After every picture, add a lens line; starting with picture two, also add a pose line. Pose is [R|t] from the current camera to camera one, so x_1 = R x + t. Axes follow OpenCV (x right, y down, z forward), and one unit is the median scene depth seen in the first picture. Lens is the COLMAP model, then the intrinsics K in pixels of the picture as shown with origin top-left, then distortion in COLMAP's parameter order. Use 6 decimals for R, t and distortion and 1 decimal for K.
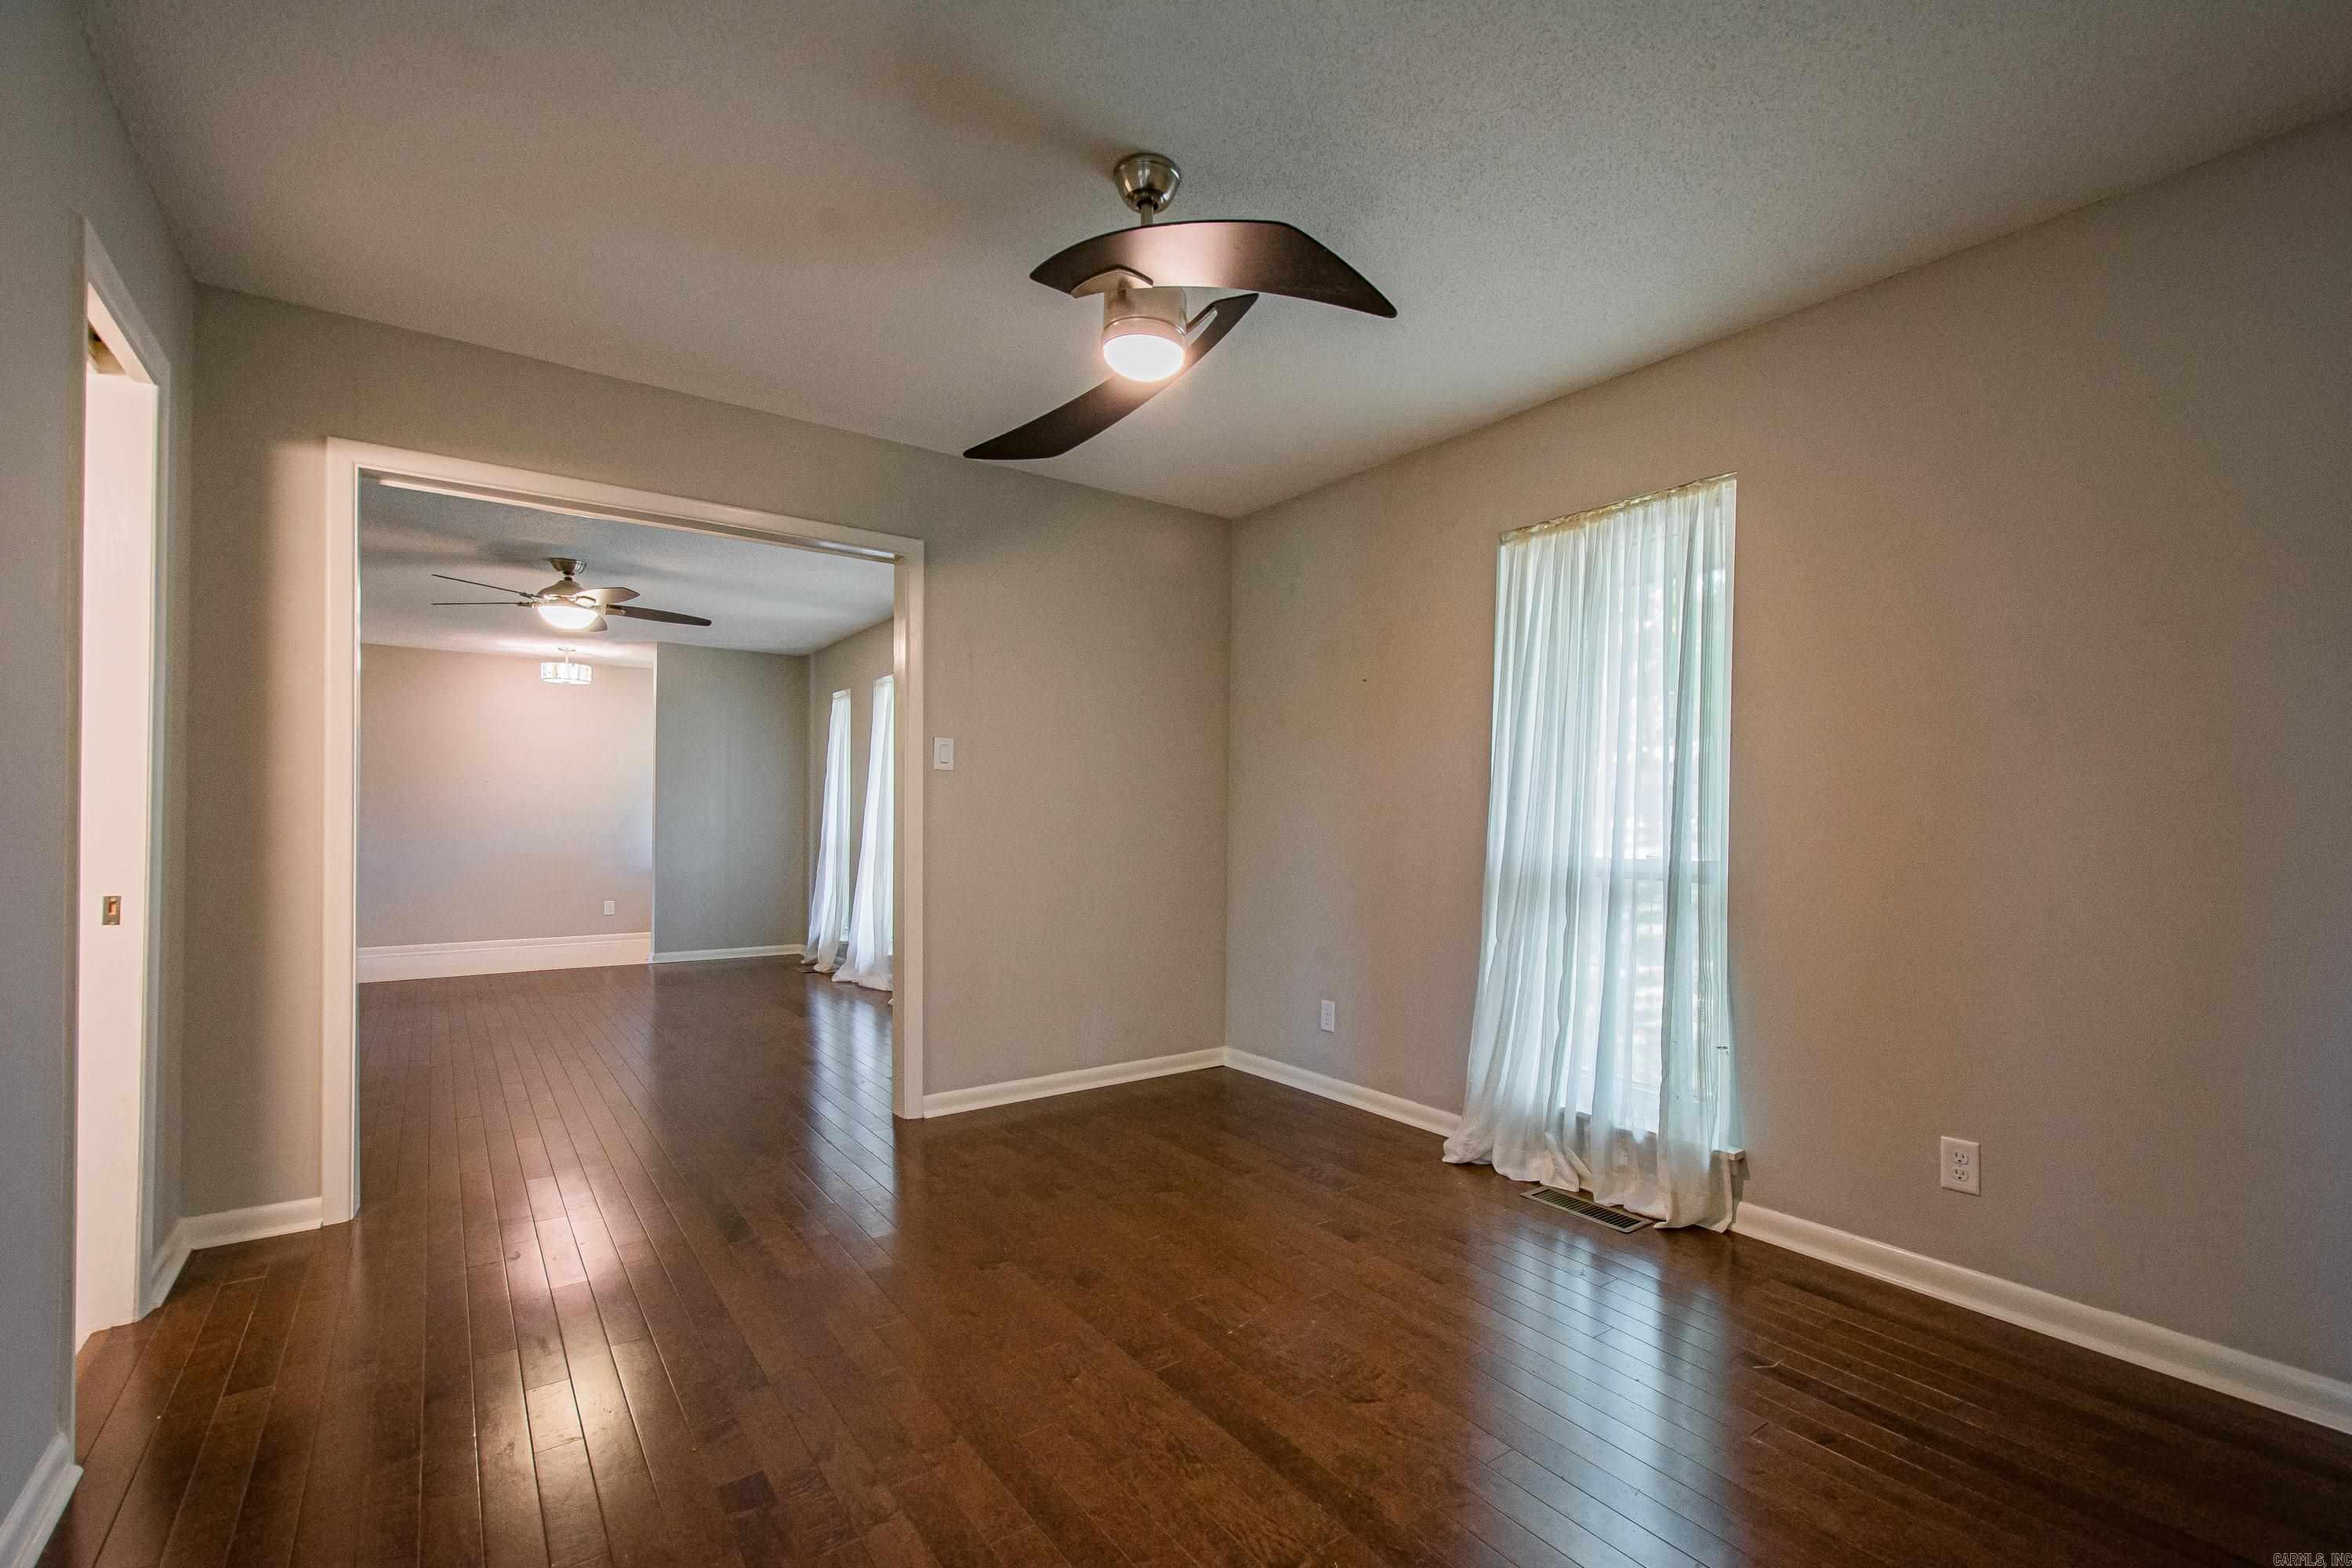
lens RADIAL K [[1028.3, 0, 1210.5], [0, 1028.3, 823.8], [0, 0, 1]] dist [0.018568, -0.007599]
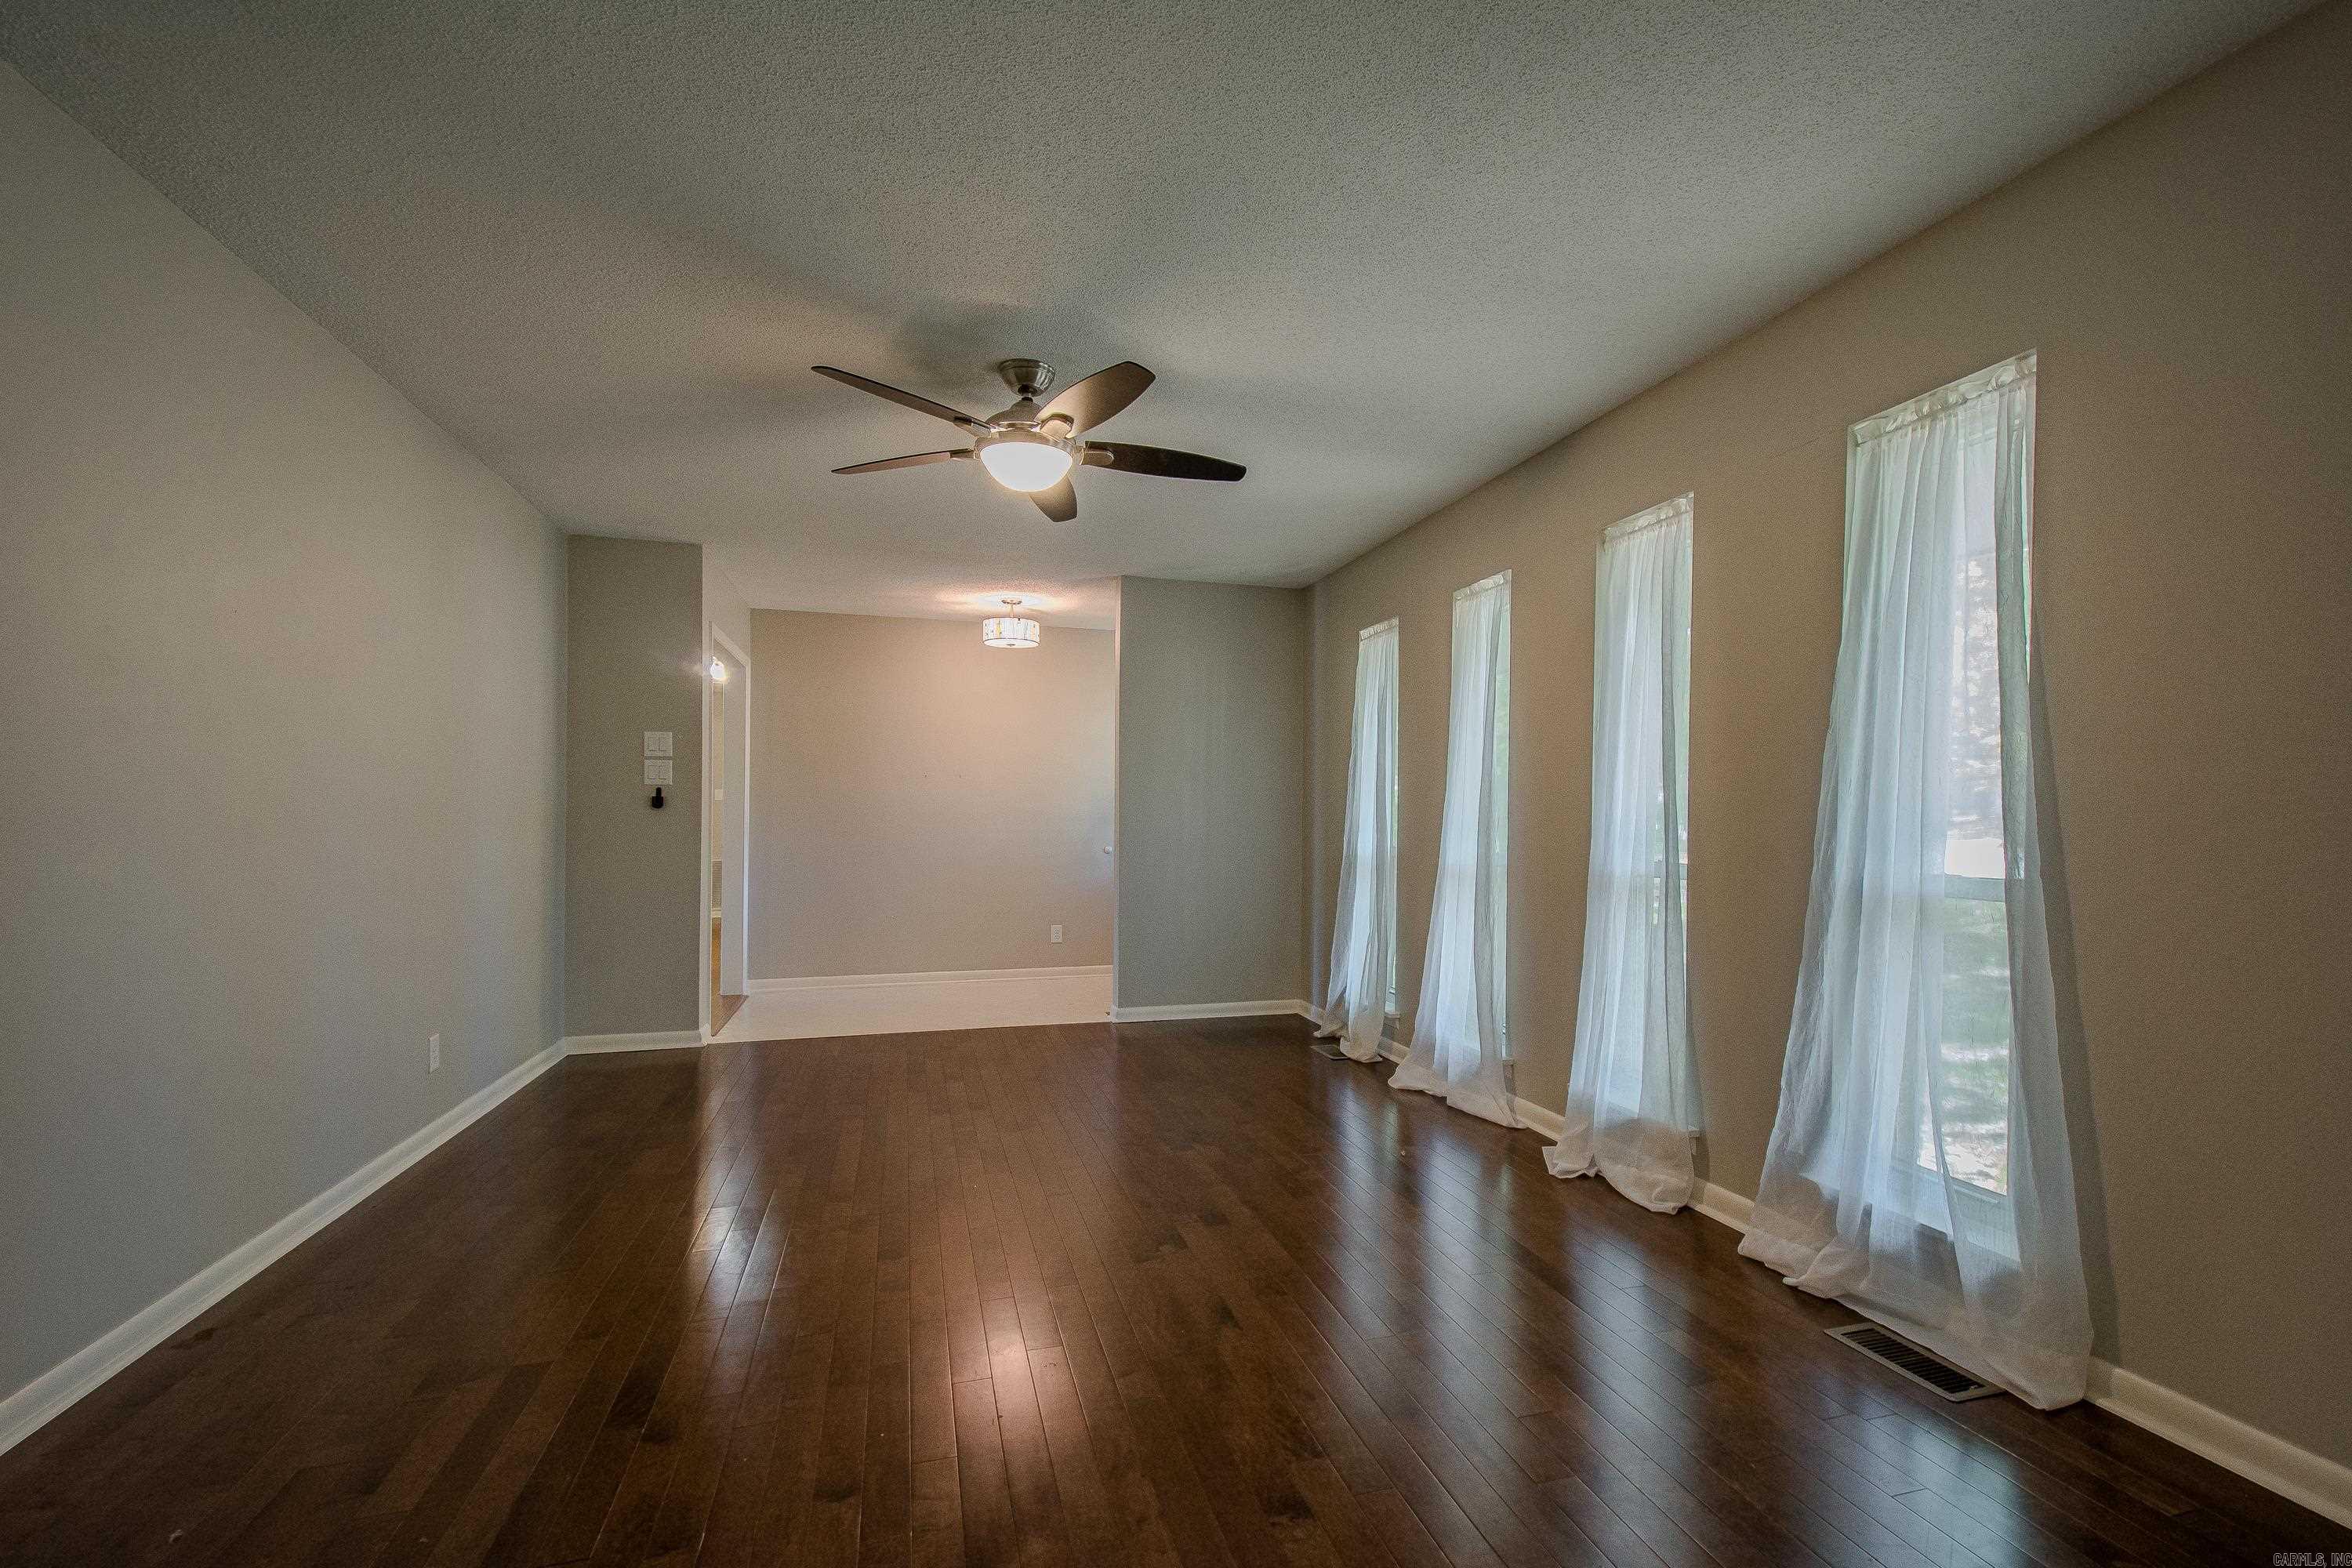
lens RADIAL K [[1028.3, 0, 1210.5], [0, 1028.3, 823.8], [0, 0, 1]] dist [0.018568, -0.007599]
pose [[0.937994, -0.007131, -0.346579, -0.231921], [0.006232, 0.999974, -0.003707, -0.000707], [0.346597, 0.001317, 0.938013, 0.353346]]
